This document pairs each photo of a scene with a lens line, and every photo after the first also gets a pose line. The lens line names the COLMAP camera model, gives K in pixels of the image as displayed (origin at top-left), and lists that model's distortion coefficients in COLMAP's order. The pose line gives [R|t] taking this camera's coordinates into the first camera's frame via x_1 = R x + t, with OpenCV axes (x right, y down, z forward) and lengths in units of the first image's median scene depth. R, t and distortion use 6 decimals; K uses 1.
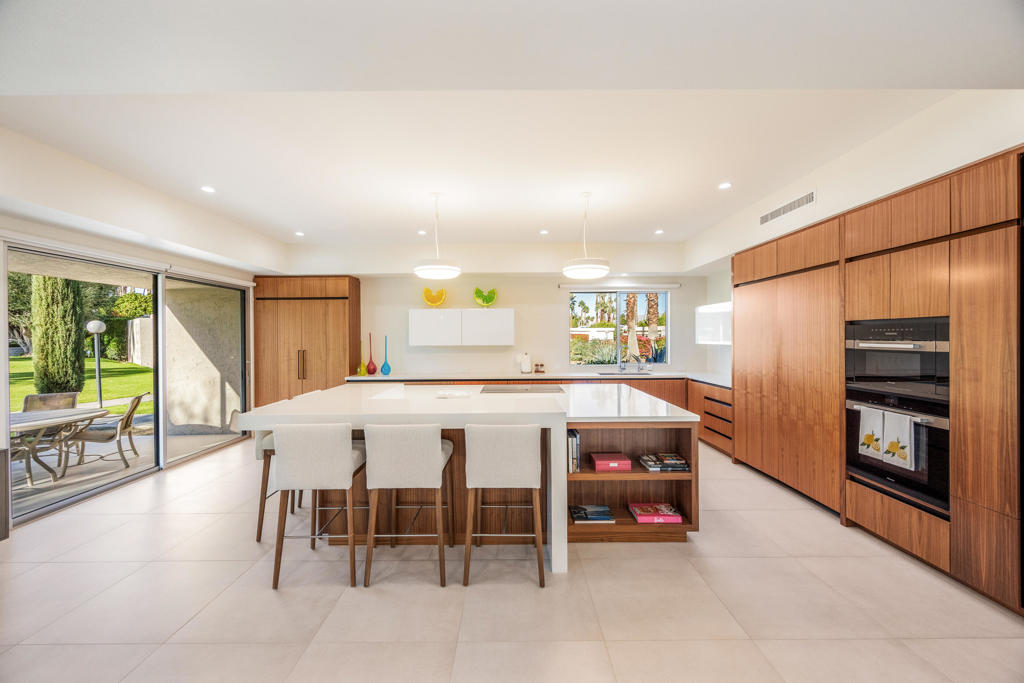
lens RADIAL K [[397.8, 0, 512.6], [0, 397.8, 338.1], [0, 0, 1]] dist [0.000878, -0.000263]
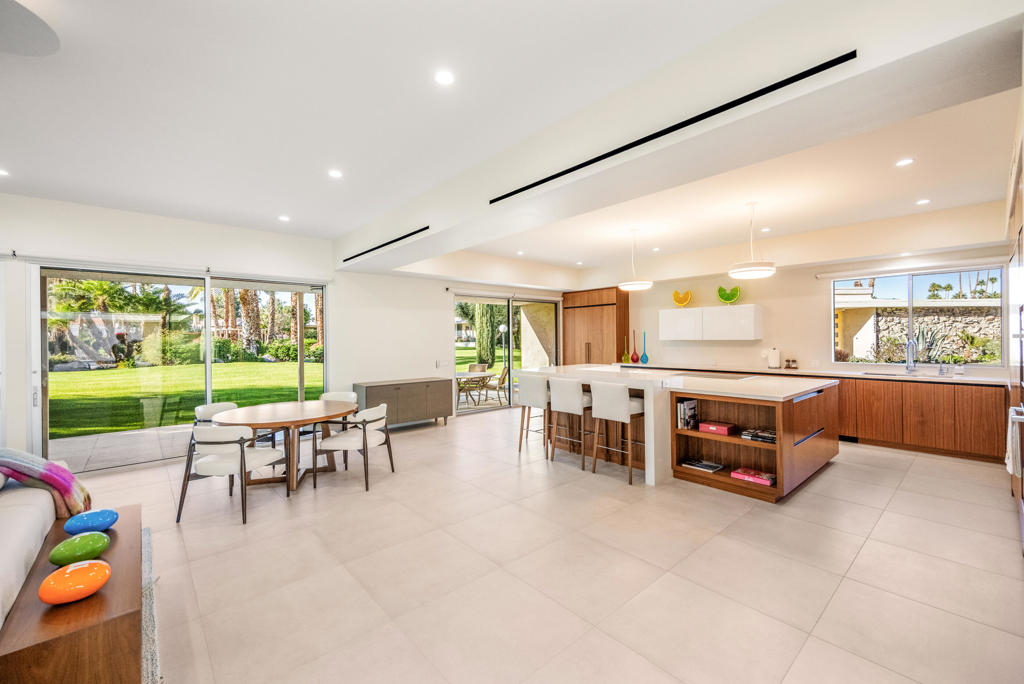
lens RADIAL K [[414.4, 0, 503.9], [0, 414.4, 337.4], [0, 0, 1]] dist [0.004238, 0.000004]
pose [[0.654608, -0.000848, -0.755968, 0.513563], [0.003879, 0.999990, 0.002238, 0.008926], [0.755959, -0.004397, 0.654605, -0.250202]]
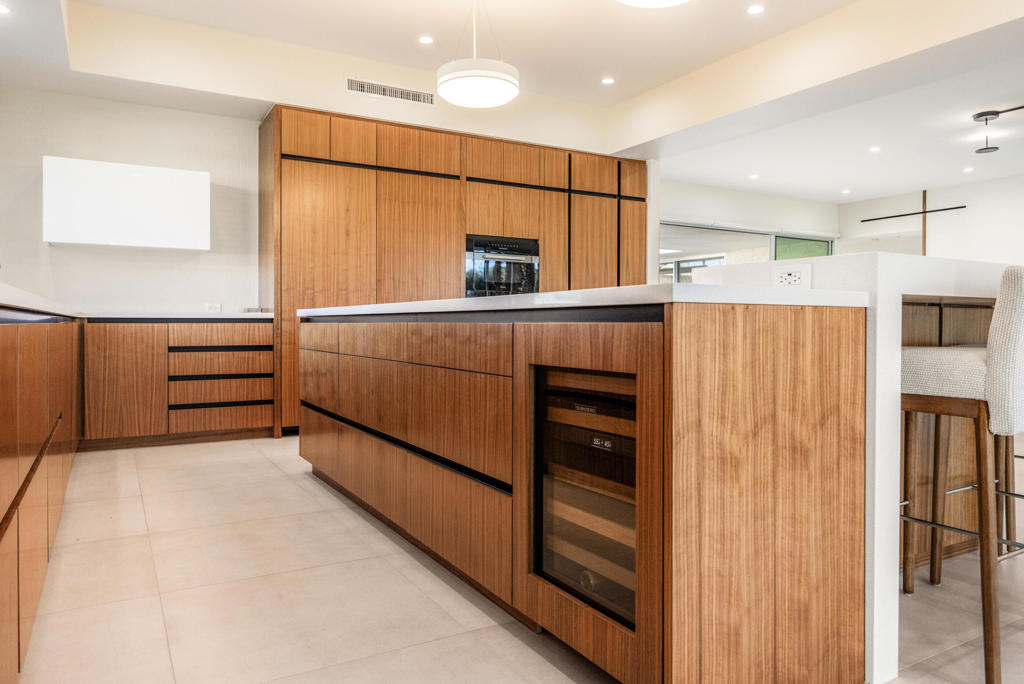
lens RADIAL K [[701.3, 0, 520.1], [0, 701.3, 327.1], [0, 0, 1]] dist [0.000343, 0.009232]
pose [[-0.514369, 0.002192, 0.857566, -0.580863], [0.002344, 0.999997, -0.001149, 0.141087], [-0.857566, 0.001419, -0.514372, 1.226086]]
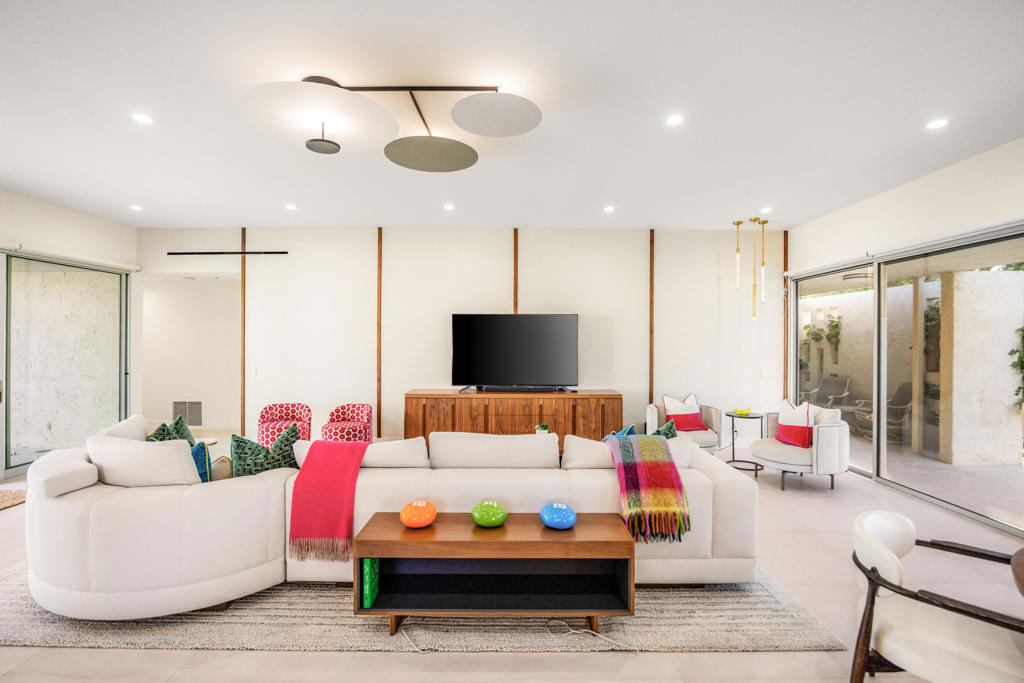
lens RADIAL K [[454.3, 0, 508.7], [0, 454.3, 338.5], [0, 0, 1]] dist [-0.015119, 0.000522]
pose [[-0.999976, 0.003827, 0.005746, -0.058080], [0.003824, 0.999993, -0.000556, 0.014543], [-0.005748, -0.000534, -0.999983, 0.198929]]
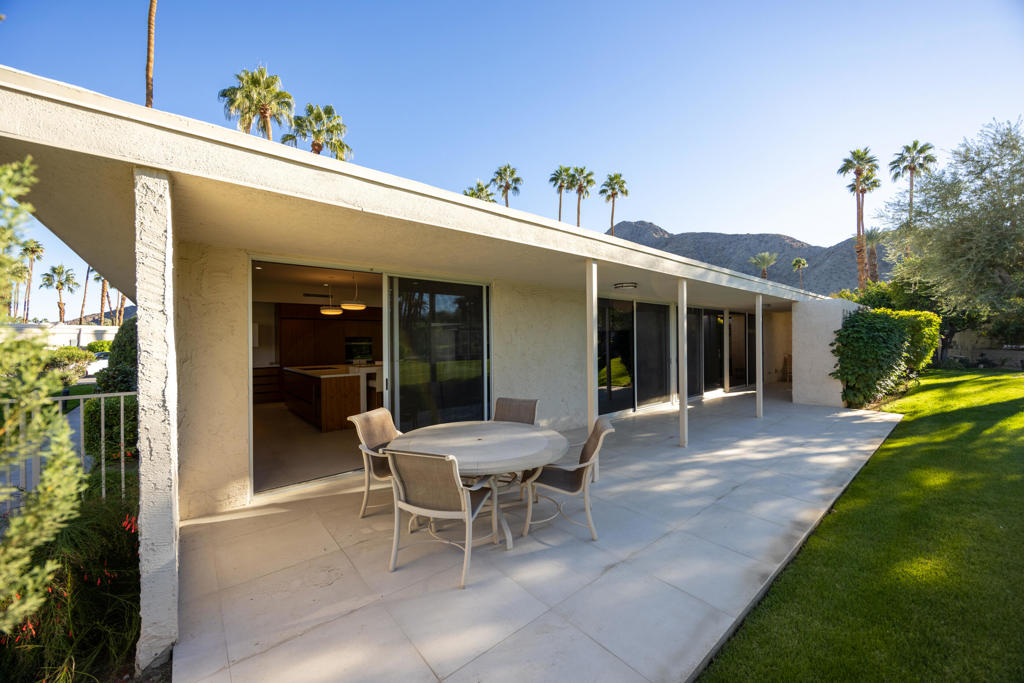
lens RADIAL K [[397.8, 0, 513.2], [0, 397.8, 343.1], [0, 0, 1]] dist [0.000878, -0.000263]
pose [[-0.643675, 0.013302, 0.765183, -1.822493], [0.017485, 0.999844, -0.002673, 0.027431], [-0.765099, 0.011659, -0.643807, 1.395905]]
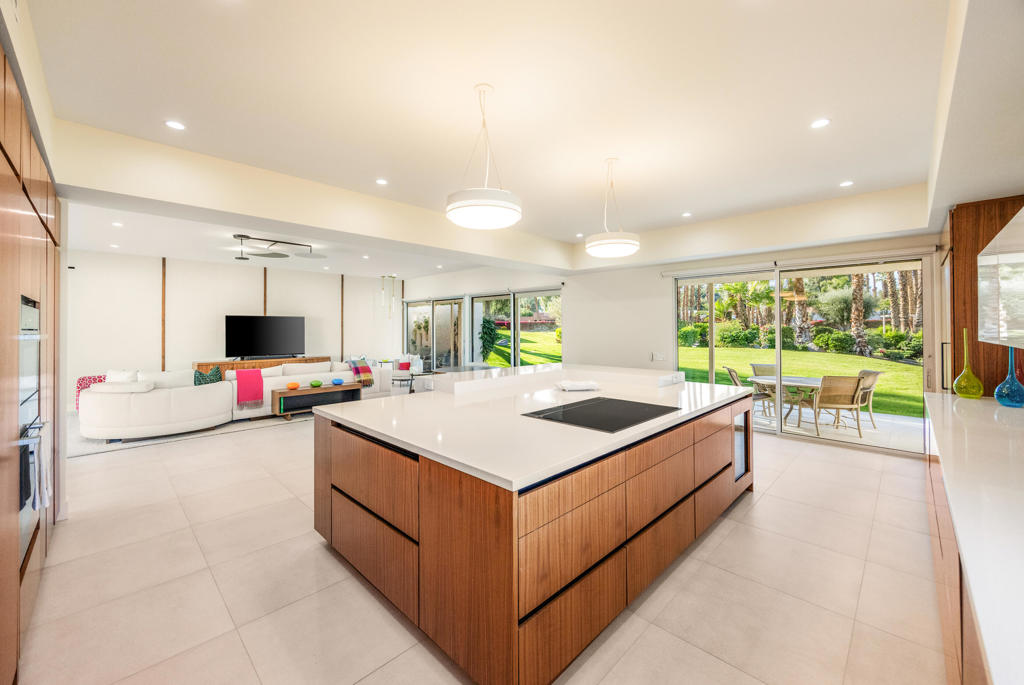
lens RADIAL K [[397.8, 0, 519.4], [0, 397.8, 324.5], [0, 0, 1]] dist [0.000878, -0.000263]
pose [[-0.689960, 0.001685, -0.723846, 0.501477], [0.005260, 0.999983, -0.002686, 0.000563], [0.723829, -0.005661, -0.689957, 1.228403]]
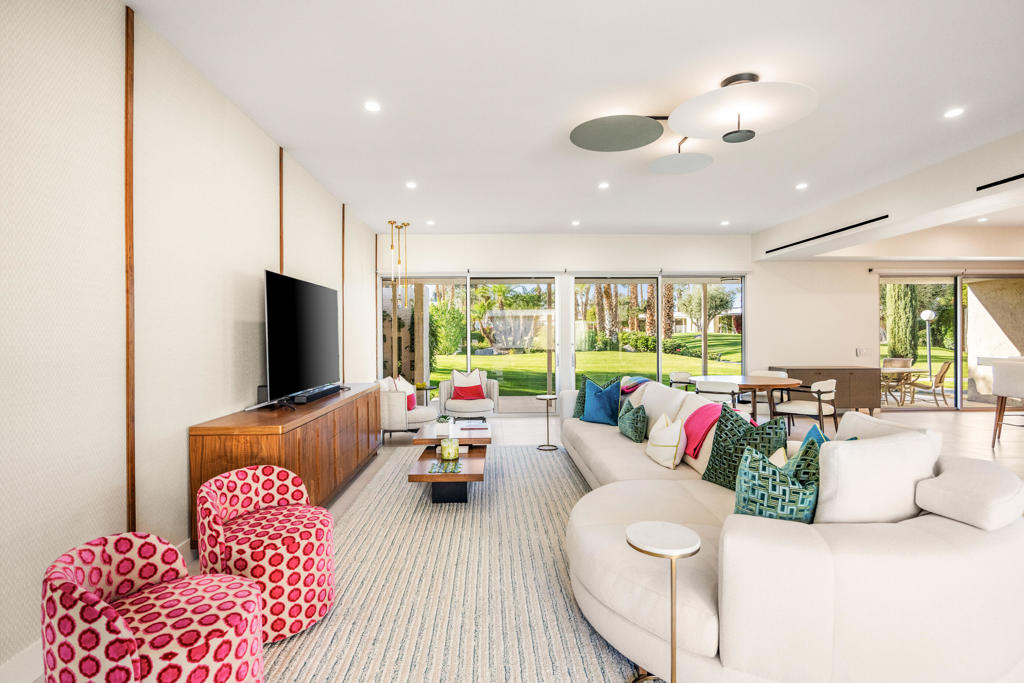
lens RADIAL K [[483.1, 0, 503.4], [0, 483.1, 336.3], [0, 0, 1]] dist [-0.018320, -0.000902]
pose [[0.021097, 0.009113, -0.999736, 0.822305], [0.003083, 0.999953, 0.009180, 0.038939], [0.999773, -0.003276, 0.021067, -0.708136]]
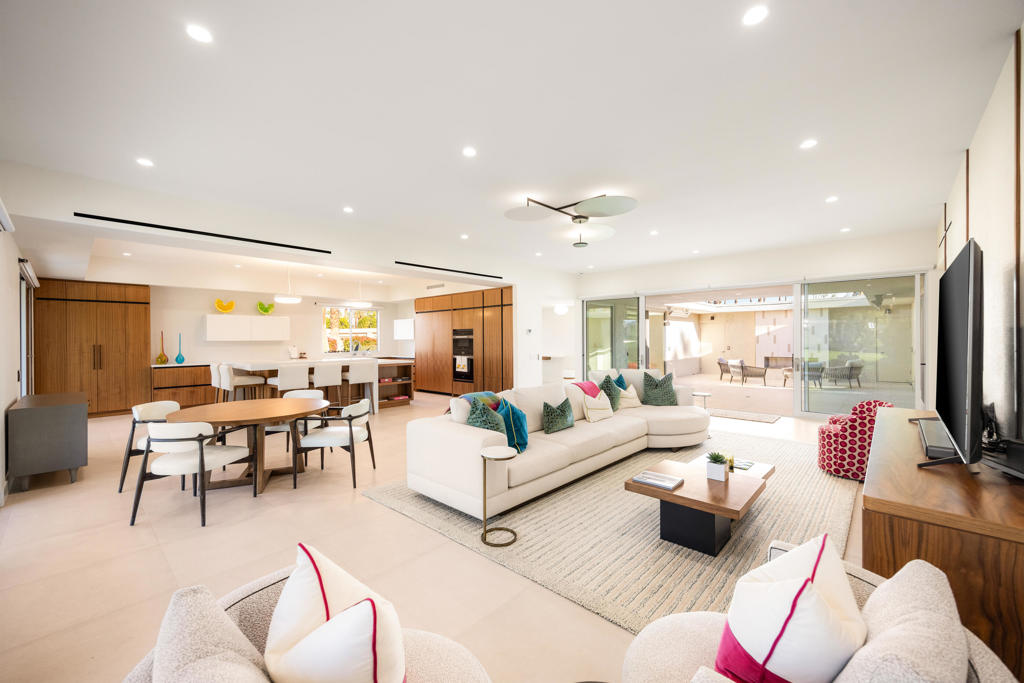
lens RADIAL K [[397.8, 0, 507.0], [0, 397.8, 341.9], [0, 0, 1]] dist [0.000878, -0.000263]
pose [[0.691655, -0.004752, 0.722213, -0.715517], [0.002838, 0.999989, 0.003862, 0.027191], [-0.722223, -0.000621, 0.691660, -0.933741]]
